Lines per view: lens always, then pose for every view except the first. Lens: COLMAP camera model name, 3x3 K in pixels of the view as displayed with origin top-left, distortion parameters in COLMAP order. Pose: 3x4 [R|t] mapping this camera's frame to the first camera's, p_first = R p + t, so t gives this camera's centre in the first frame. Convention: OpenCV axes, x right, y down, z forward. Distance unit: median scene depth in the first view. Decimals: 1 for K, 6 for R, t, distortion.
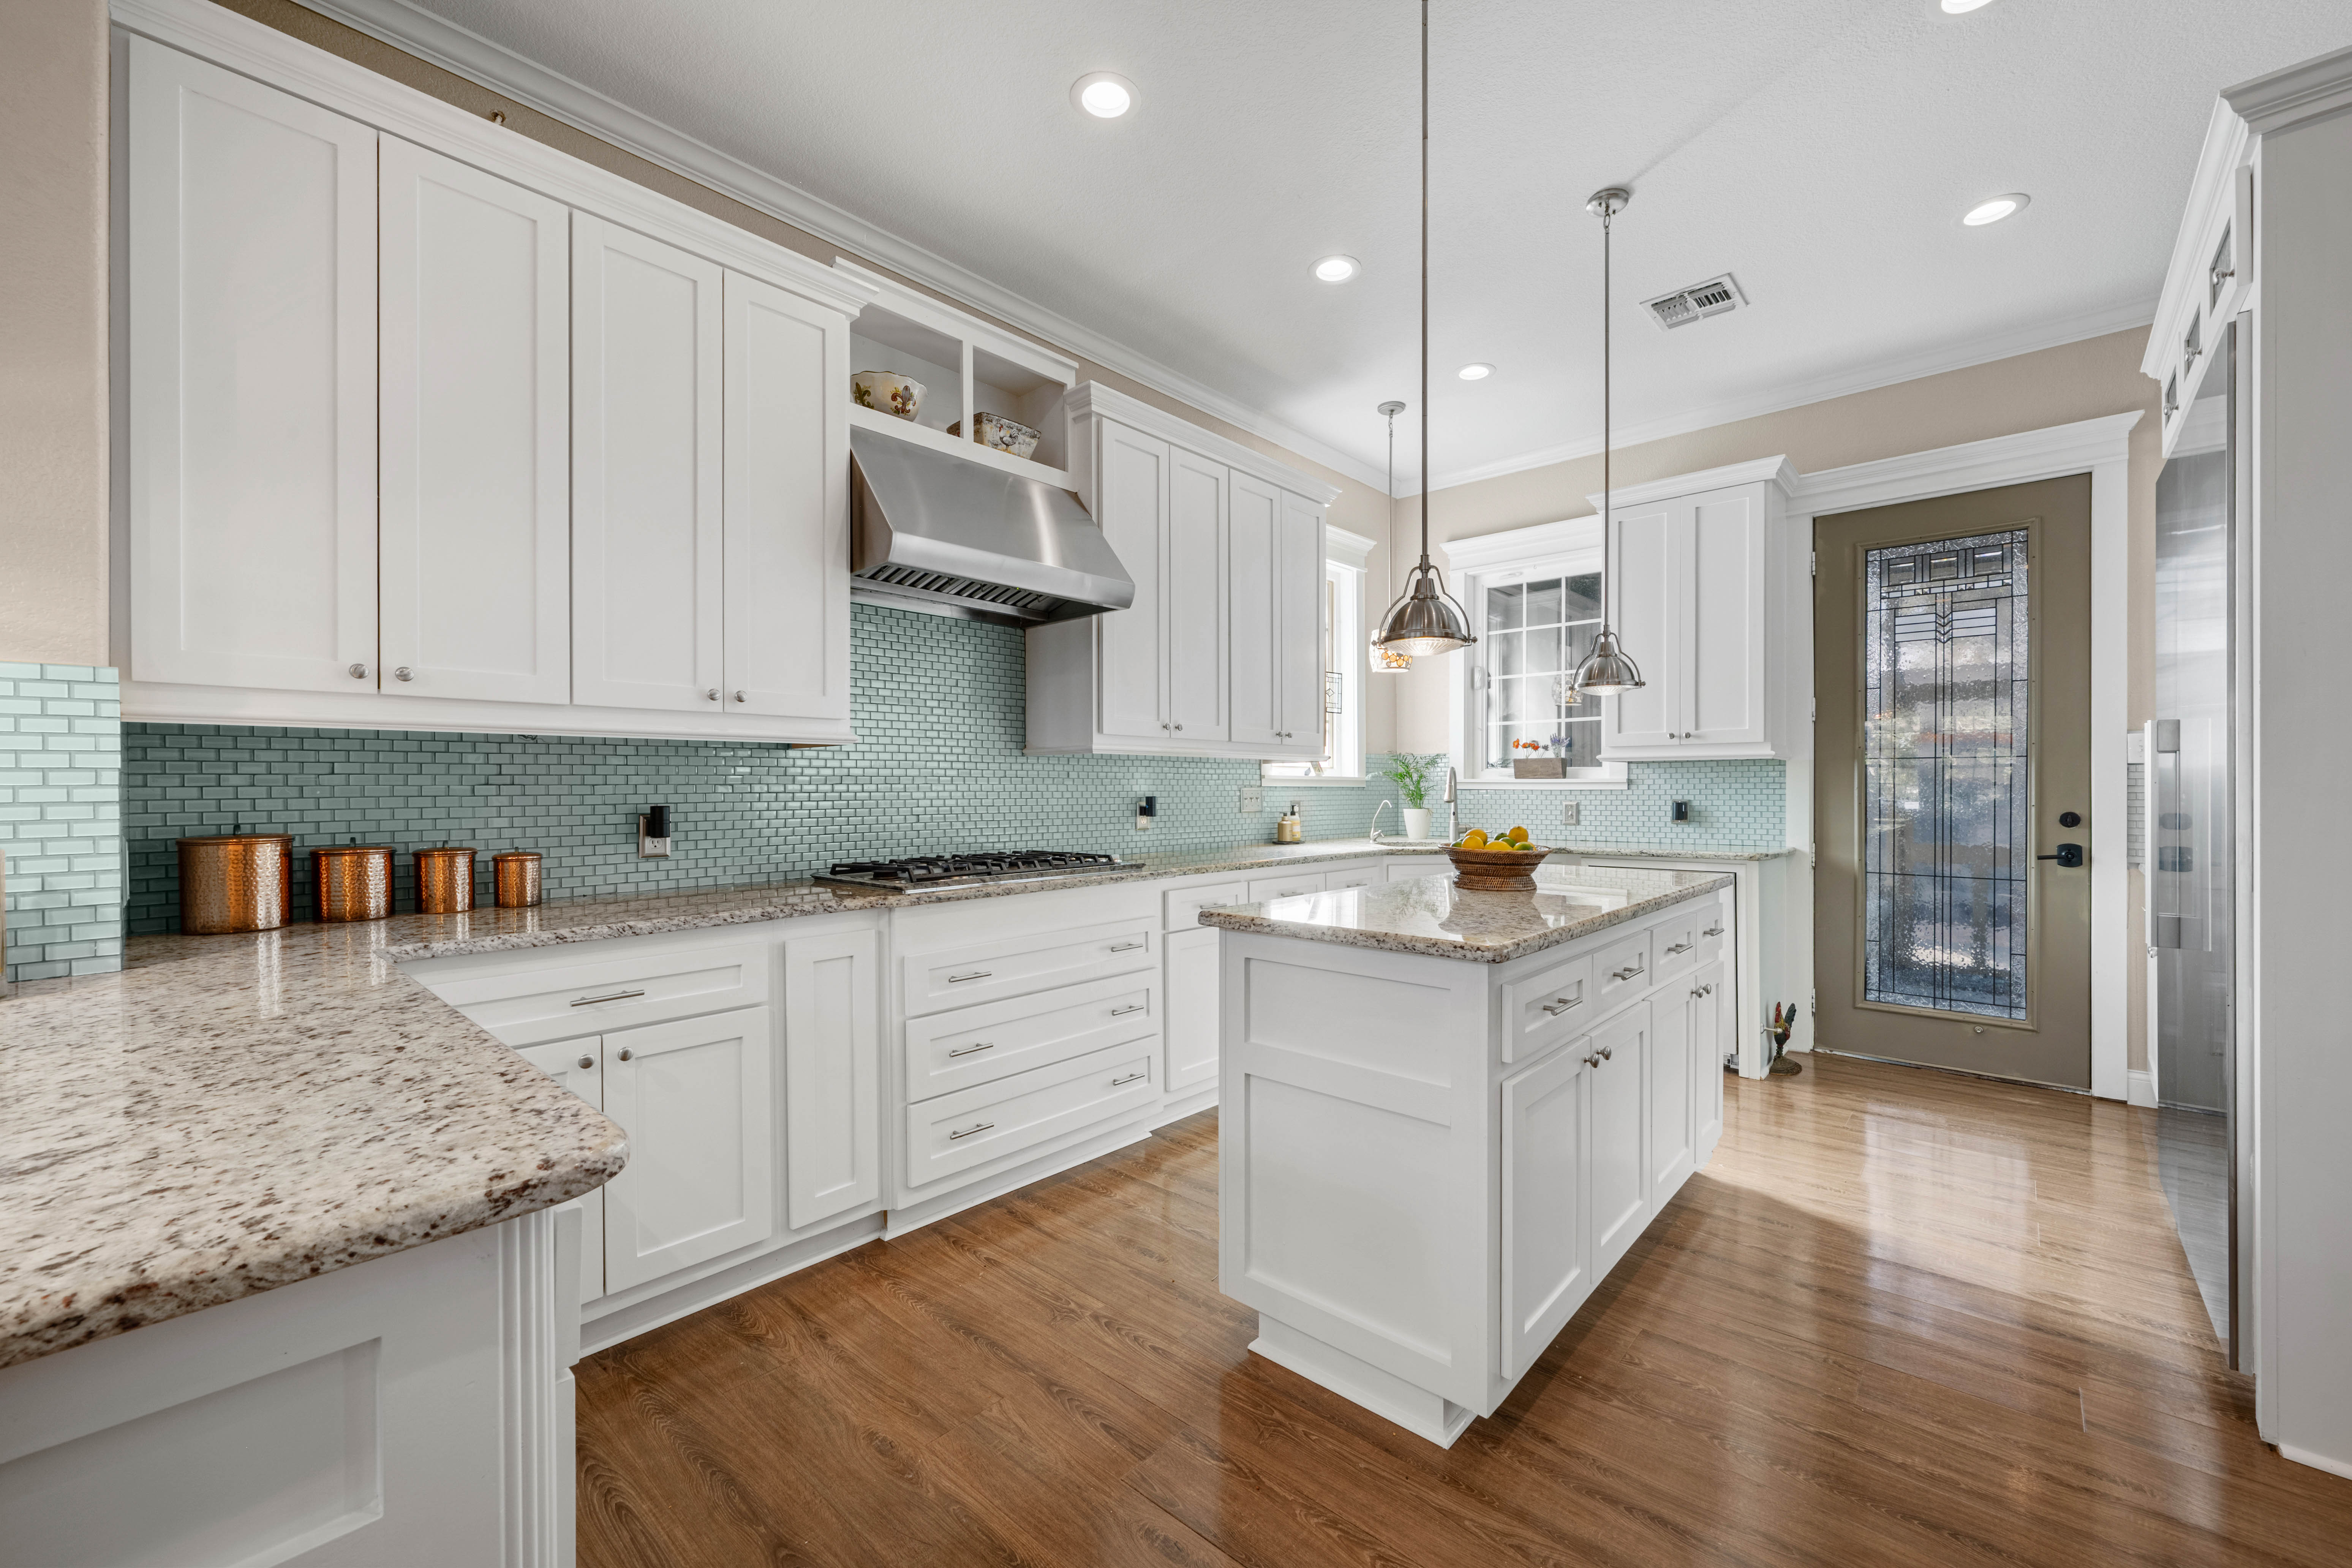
lens RADIAL K [[927.0, 0, 1191.5], [0, 927.0, 778.9], [0, 0, 1]] dist [-0.001718, -0.000042]
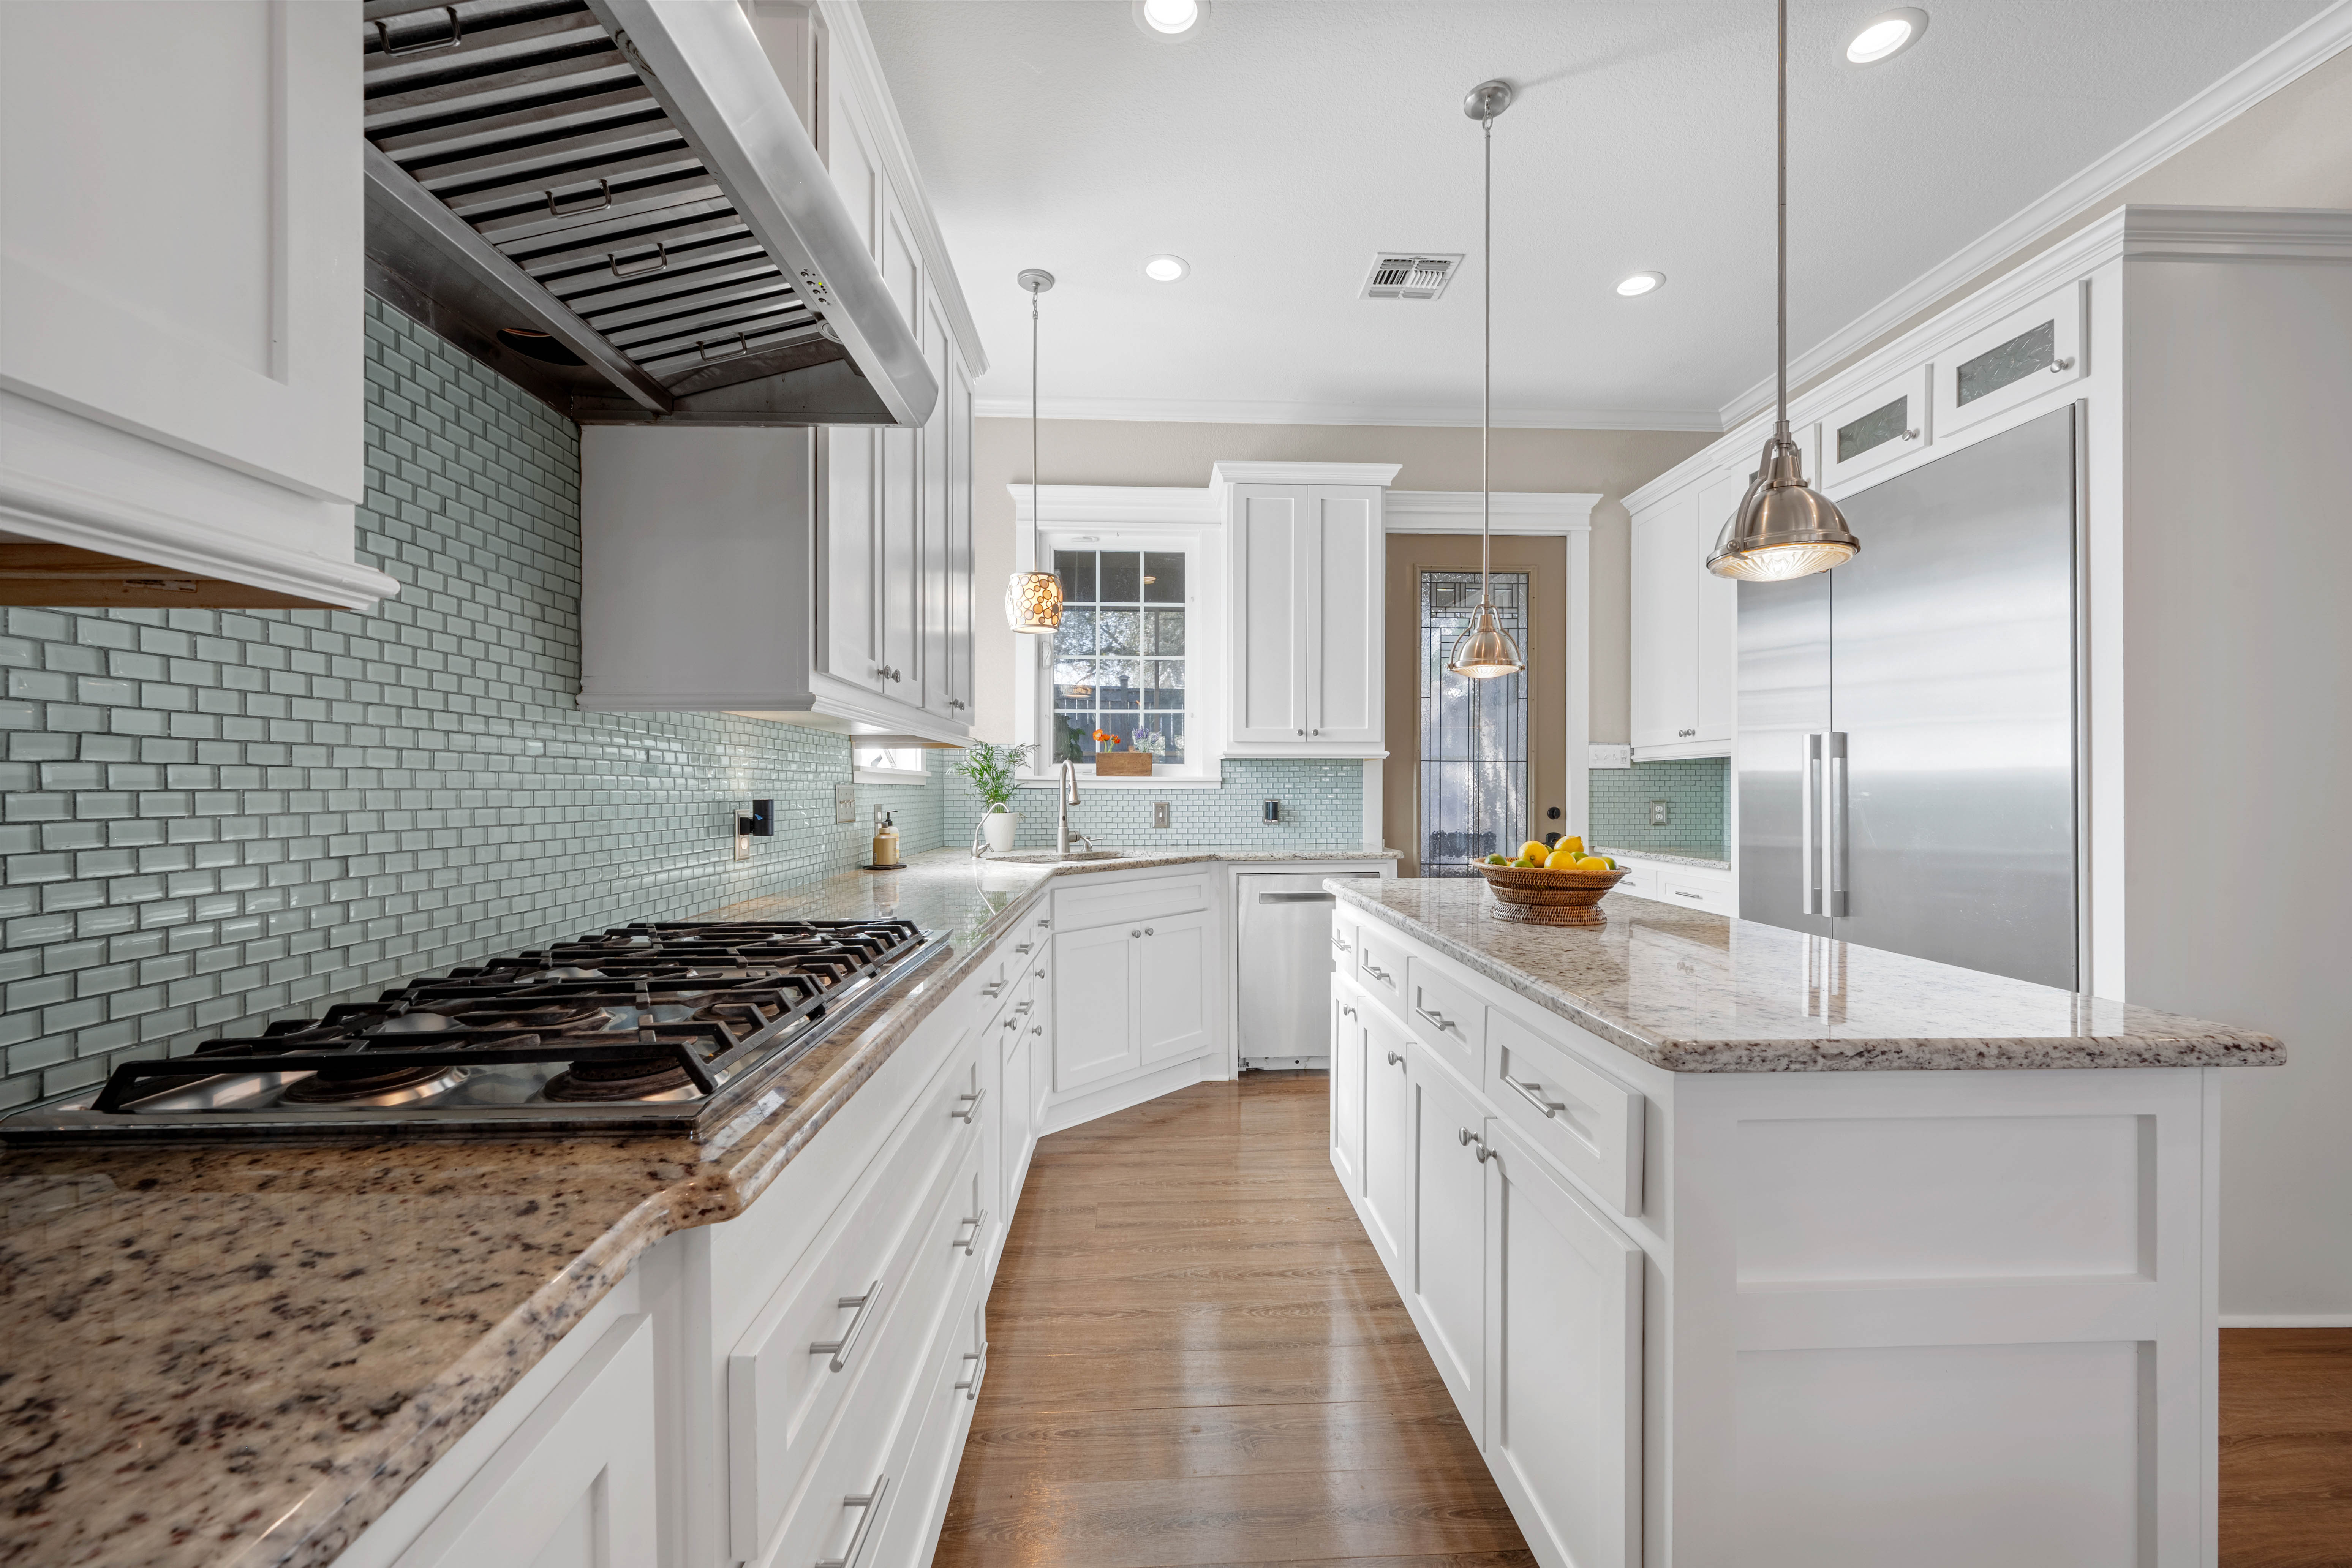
lens RADIAL K [[927.0, 0, 1188.3], [0, 927.0, 785.8], [0, 0, 1]] dist [-0.001718, -0.000042]
pose [[0.710091, 0.003574, 0.704101, -0.246634], [-0.009189, 0.999949, 0.004191, 0.005920], [-0.704050, -0.009446, 0.710088, 0.415887]]
